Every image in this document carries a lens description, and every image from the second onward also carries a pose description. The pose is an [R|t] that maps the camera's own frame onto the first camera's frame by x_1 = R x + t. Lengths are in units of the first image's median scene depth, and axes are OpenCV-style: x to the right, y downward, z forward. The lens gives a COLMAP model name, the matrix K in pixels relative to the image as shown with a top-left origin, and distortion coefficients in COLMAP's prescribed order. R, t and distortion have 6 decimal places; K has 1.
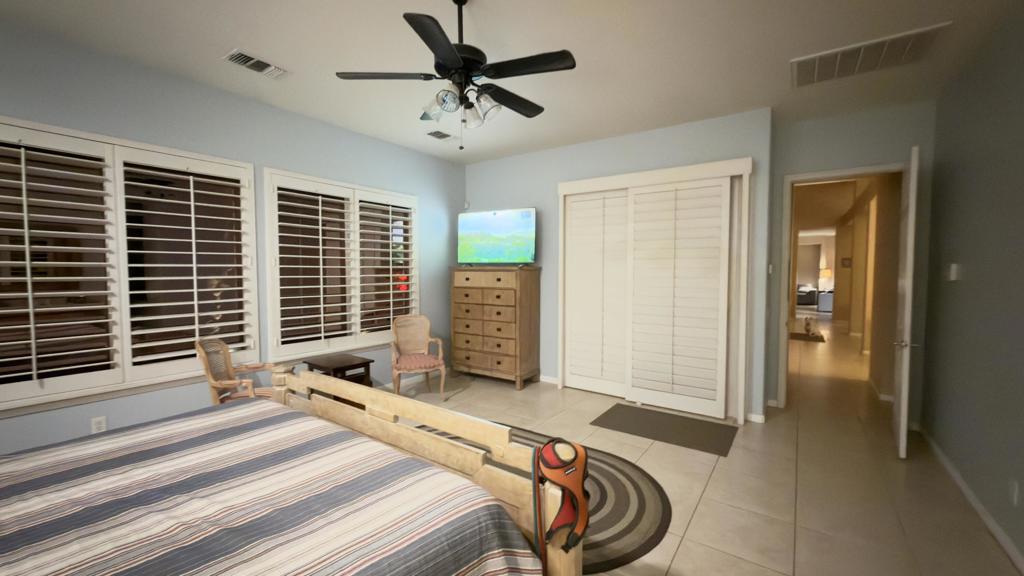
lens RADIAL K [[407.7, 0, 512.0], [0, 407.7, 288.0], [0, 0, 1]] dist [-0.000103, 0.000412]
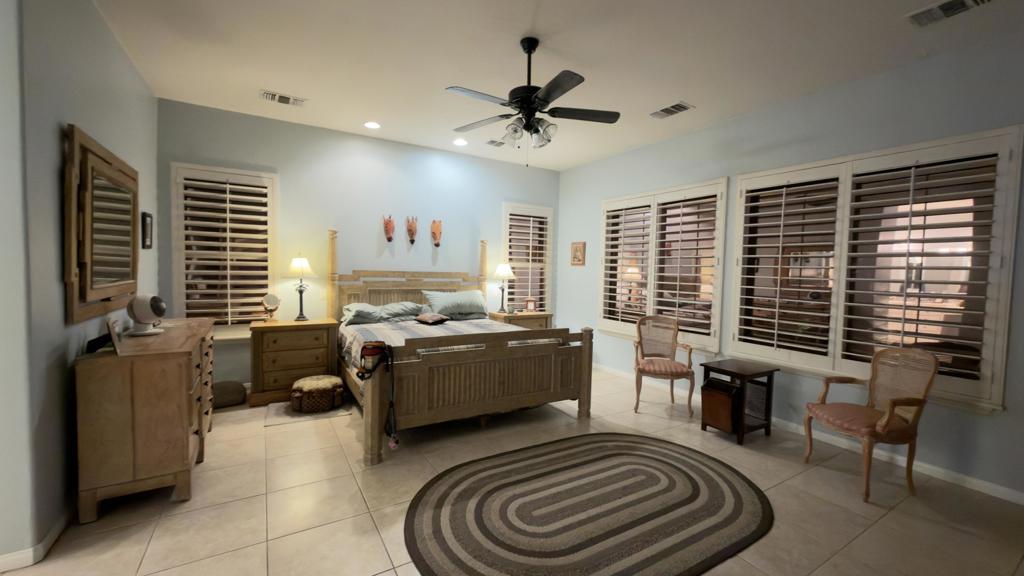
lens RADIAL K [[407.7, 0, 512.0], [0, 407.7, 288.0], [0, 0, 1]] dist [-0.000103, 0.000412]
pose [[-0.398294, 0.038524, -0.916449, 0.571012], [-0.056113, 0.996223, 0.066264, -0.030547], [0.915540, 0.077817, -0.394627, 0.793876]]
